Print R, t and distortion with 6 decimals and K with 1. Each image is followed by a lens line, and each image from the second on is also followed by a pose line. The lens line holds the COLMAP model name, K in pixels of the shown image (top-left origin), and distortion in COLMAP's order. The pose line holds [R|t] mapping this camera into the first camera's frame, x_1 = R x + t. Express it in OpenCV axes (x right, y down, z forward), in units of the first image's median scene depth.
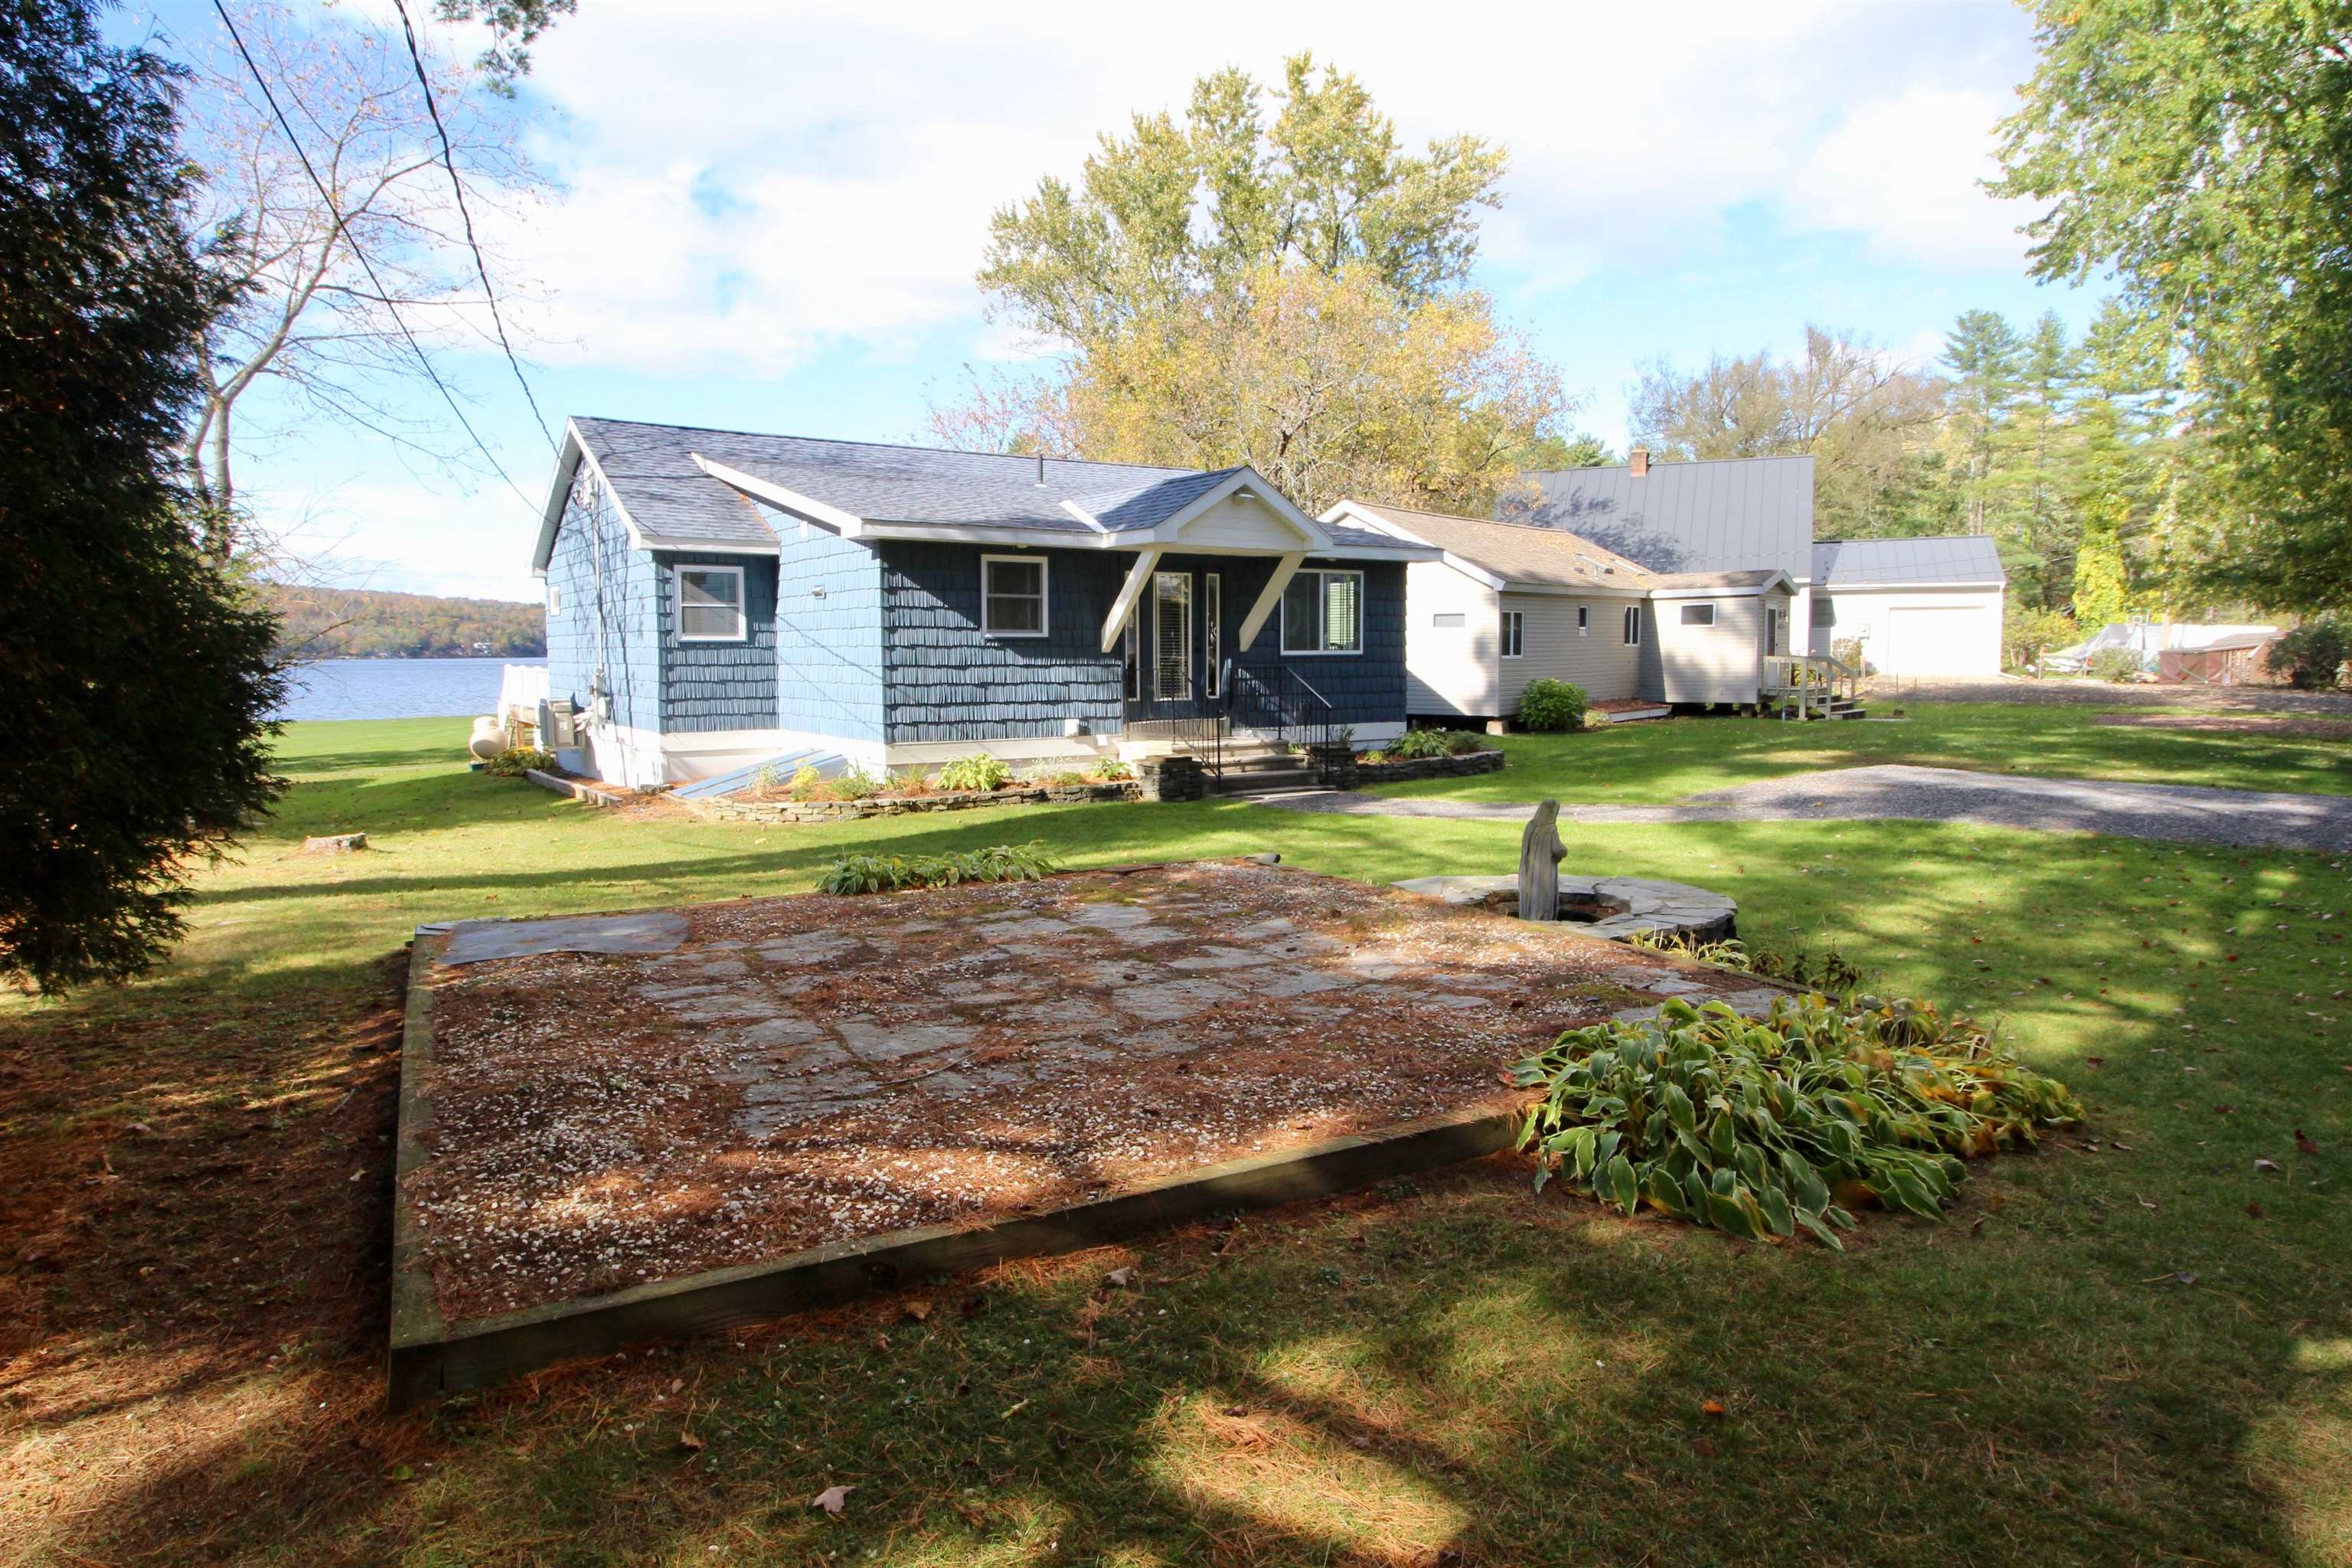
lens RADIAL K [[1354.3, 0, 1179.6], [0, 1354.3, 806.4], [0, 0, 1]] dist [-0.005040, -0.001572]
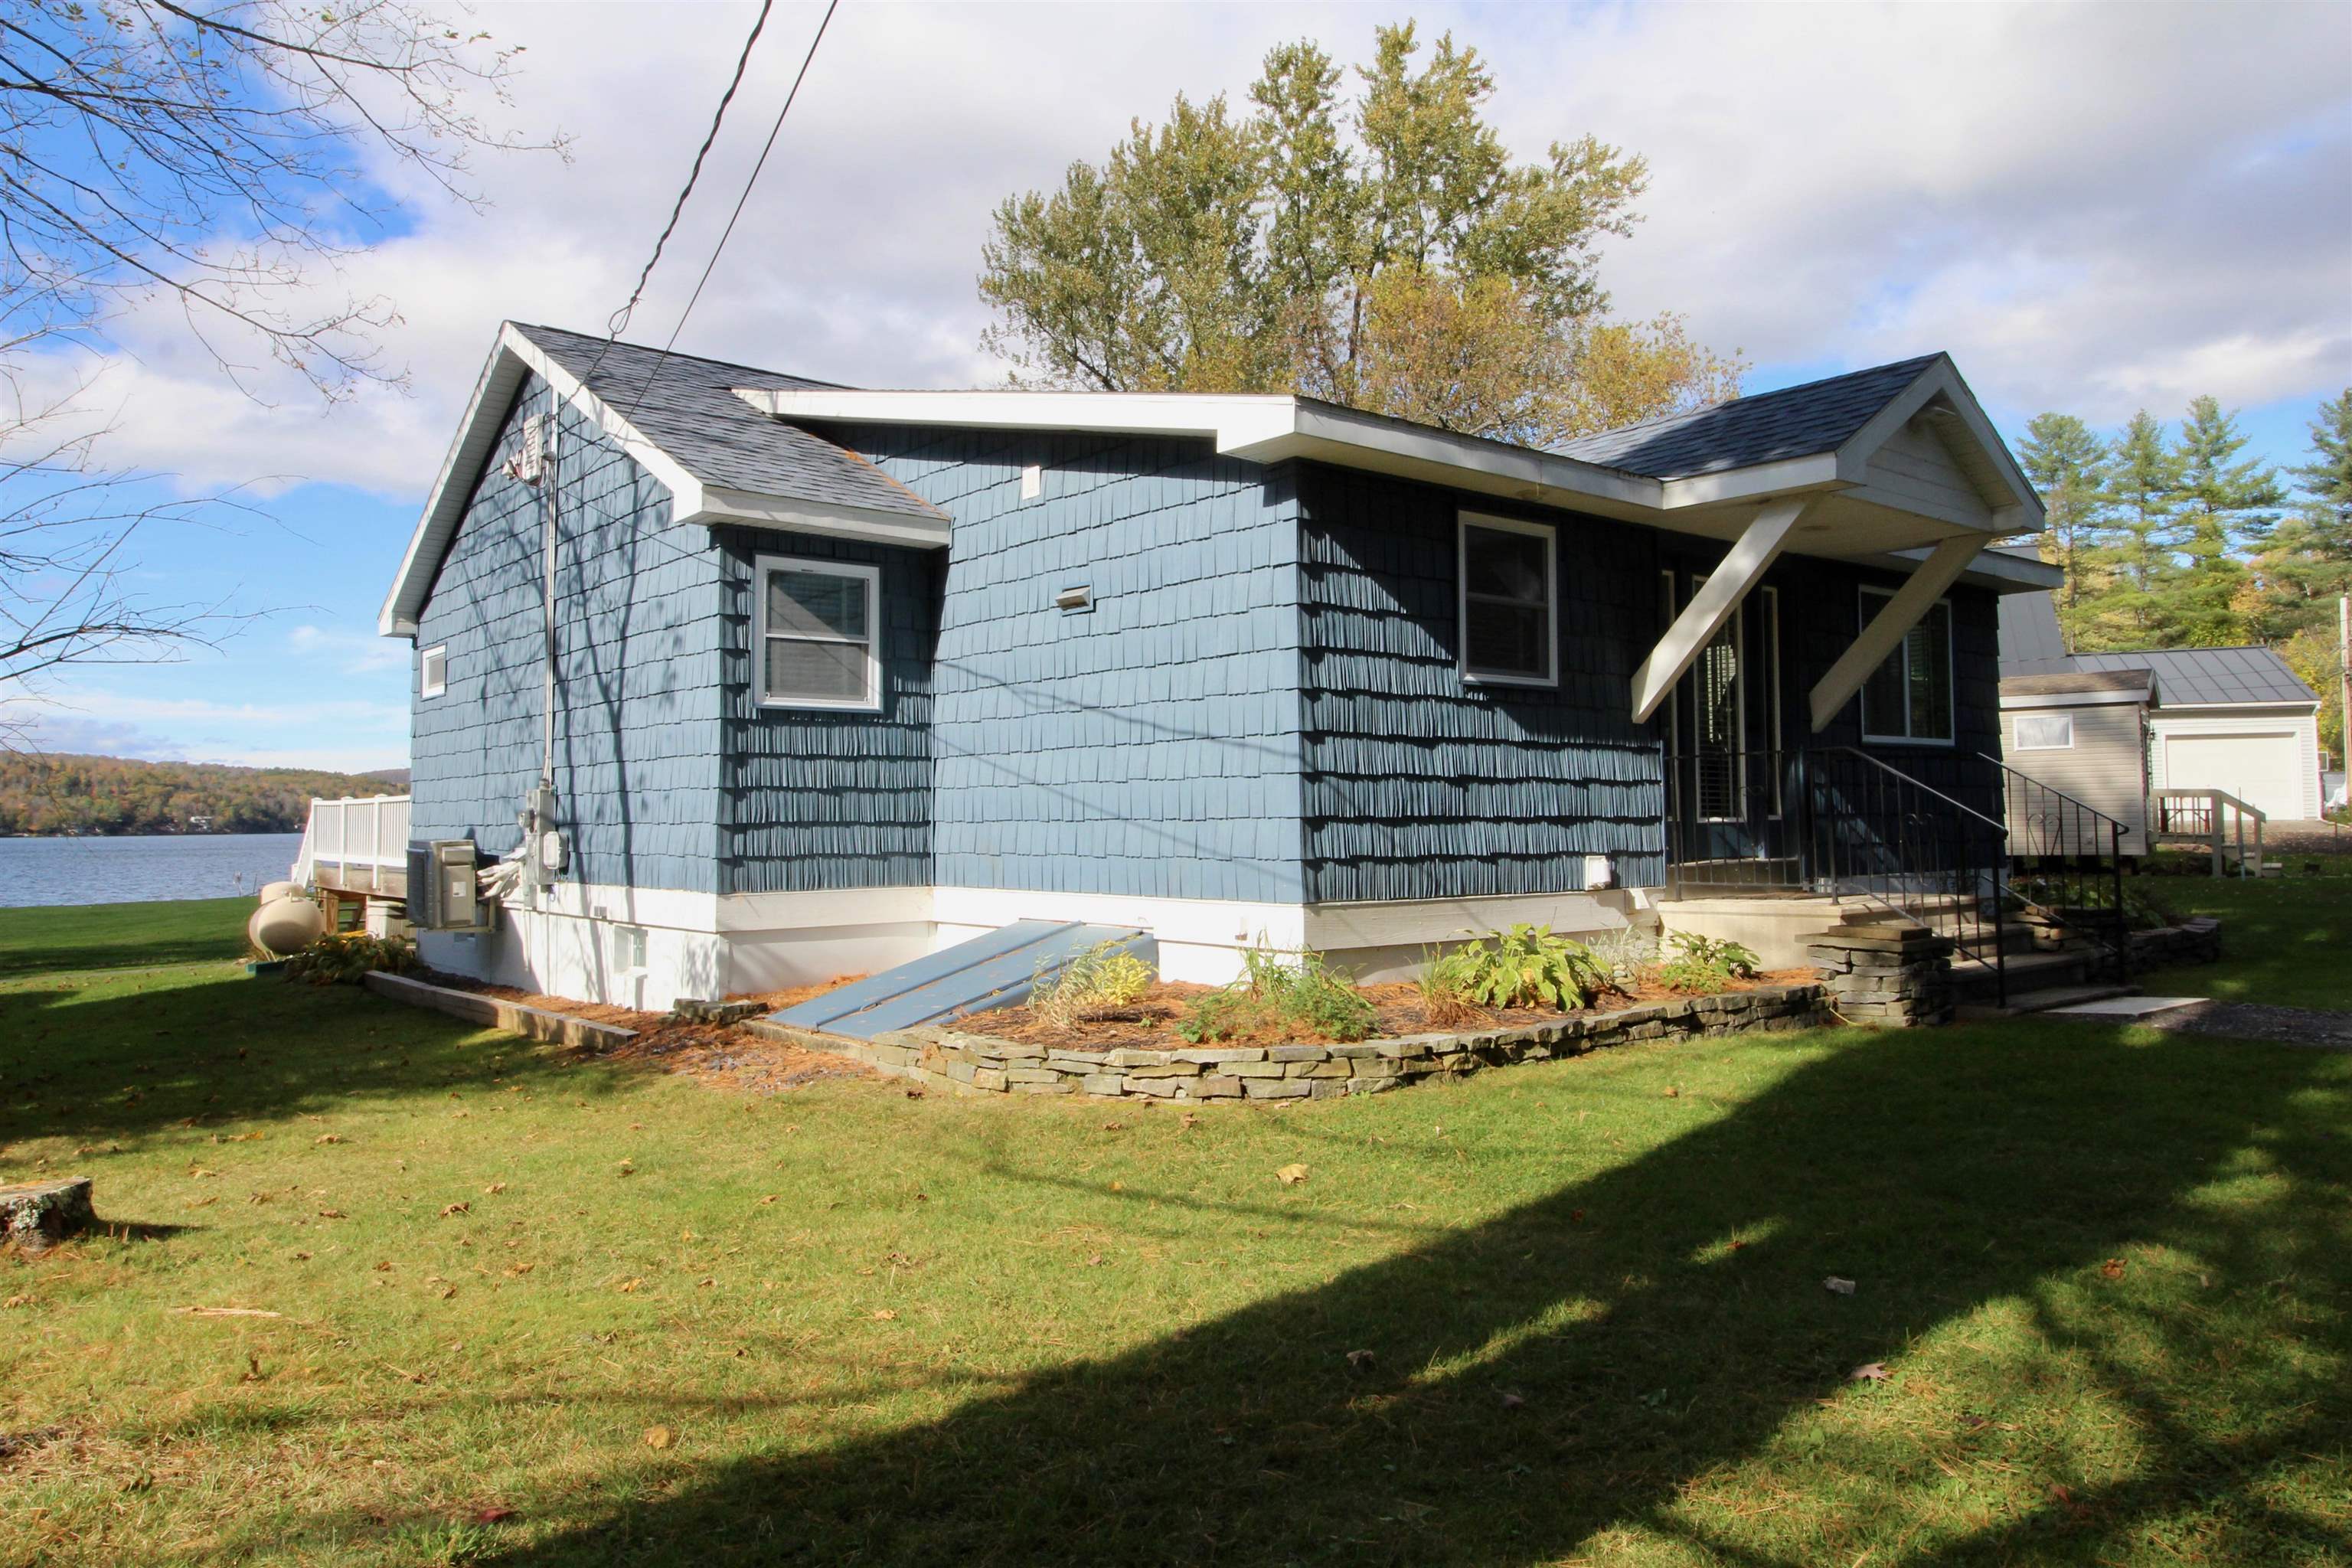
lens RADIAL K [[1581.0, 0, 1181.8], [0, 1581.0, 787.0], [0, 0, 1]] dist [-0.000334, -0.006408]
pose [[0.996576, -0.003313, 0.082610, -0.257266], [0.014510, 0.990696, -0.135317, -0.012534], [-0.081393, 0.136053, 0.987352, 0.411749]]
